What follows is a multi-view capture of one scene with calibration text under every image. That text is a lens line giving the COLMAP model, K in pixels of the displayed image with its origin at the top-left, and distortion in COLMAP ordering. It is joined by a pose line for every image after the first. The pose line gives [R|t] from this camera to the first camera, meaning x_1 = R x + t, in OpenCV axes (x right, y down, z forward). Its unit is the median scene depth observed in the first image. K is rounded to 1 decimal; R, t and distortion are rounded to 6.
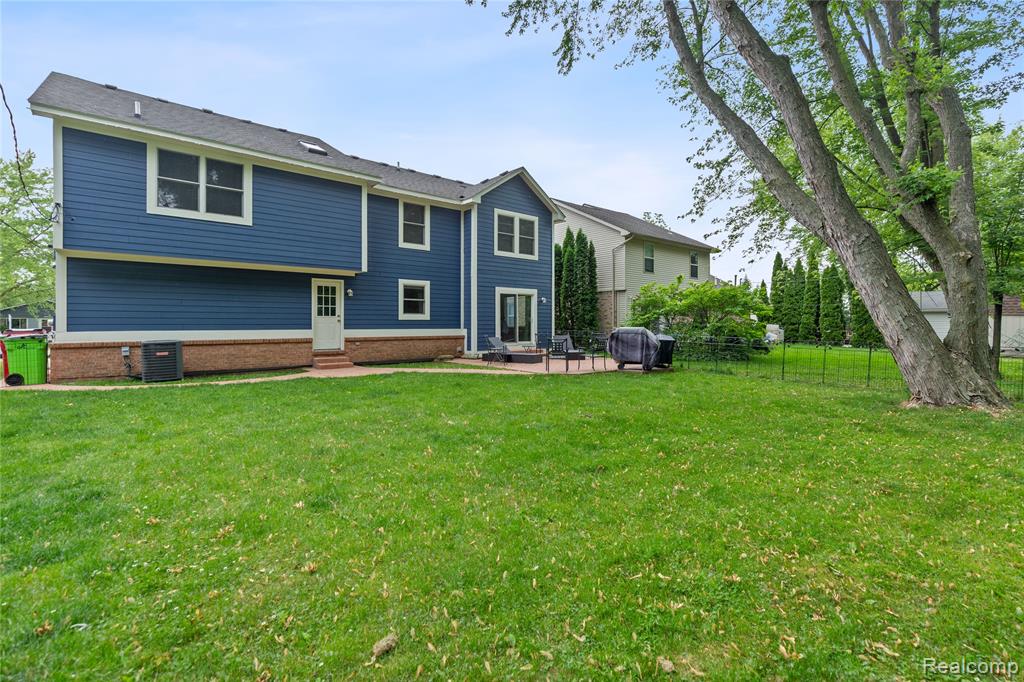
lens RADIAL K [[471.5, 0, 507.5], [0, 471.5, 334.1], [0, 0, 1]] dist [0.012337, 0.001601]
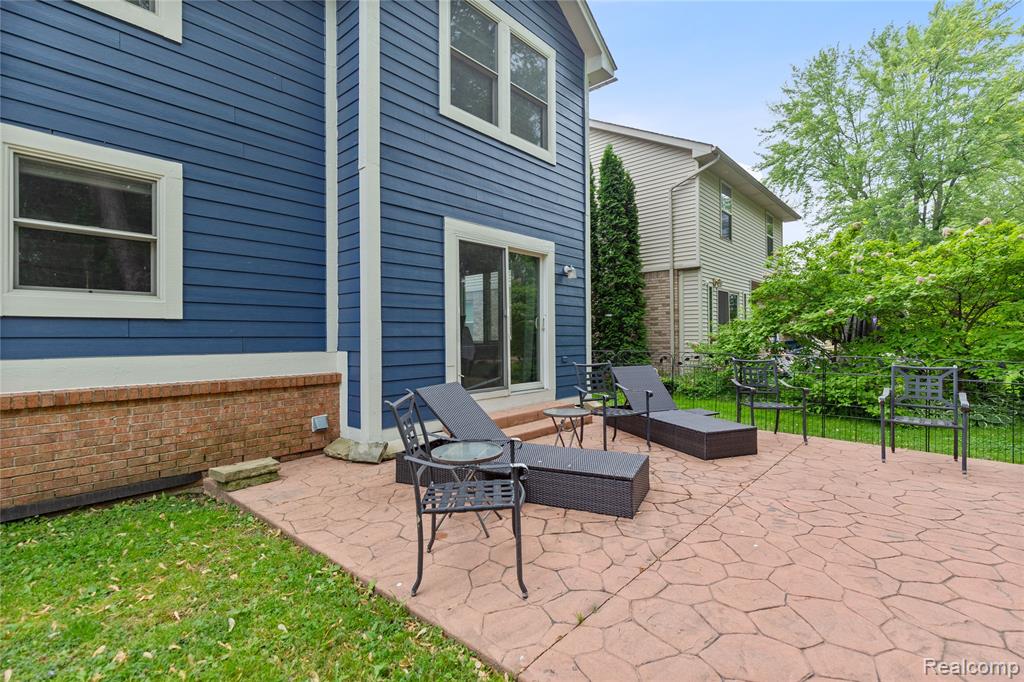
lens RADIAL K [[471.5, 0, 508.9], [0, 471.5, 337.2], [0, 0, 1]] dist [0.012337, 0.001601]
pose [[0.991162, -0.004343, 0.132584, -0.024708], [0.006738, 0.999822, -0.017622, -0.014081], [-0.132484, 0.018360, 0.991015, 0.682574]]
